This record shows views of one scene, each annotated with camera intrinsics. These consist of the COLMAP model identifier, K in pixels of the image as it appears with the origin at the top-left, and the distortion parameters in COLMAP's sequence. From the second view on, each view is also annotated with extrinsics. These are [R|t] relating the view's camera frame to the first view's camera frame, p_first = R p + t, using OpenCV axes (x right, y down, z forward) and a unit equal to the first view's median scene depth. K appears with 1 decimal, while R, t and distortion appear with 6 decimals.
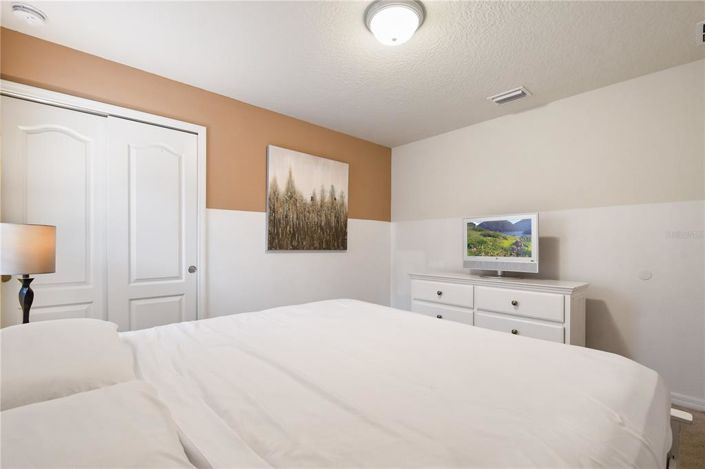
lens RADIAL K [[316.8, 0, 355.6], [0, 316.8, 242.7], [0, 0, 1]] dist [0.025736, -0.016886]
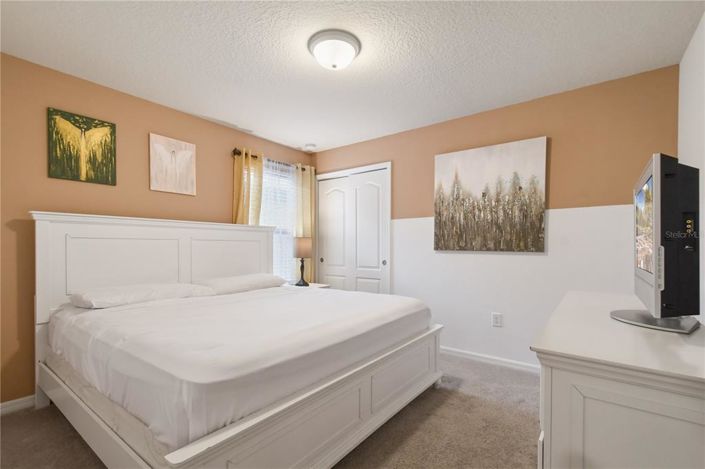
lens RADIAL K [[316.8, 0, 355.6], [0, 316.8, 242.7], [0, 0, 1]] dist [0.025736, -0.016886]
pose [[0.194366, -0.013238, -0.980840, 0.714666], [0.006118, 0.999906, -0.012283, 0.008192], [0.980910, -0.003614, 0.194429, 0.481445]]
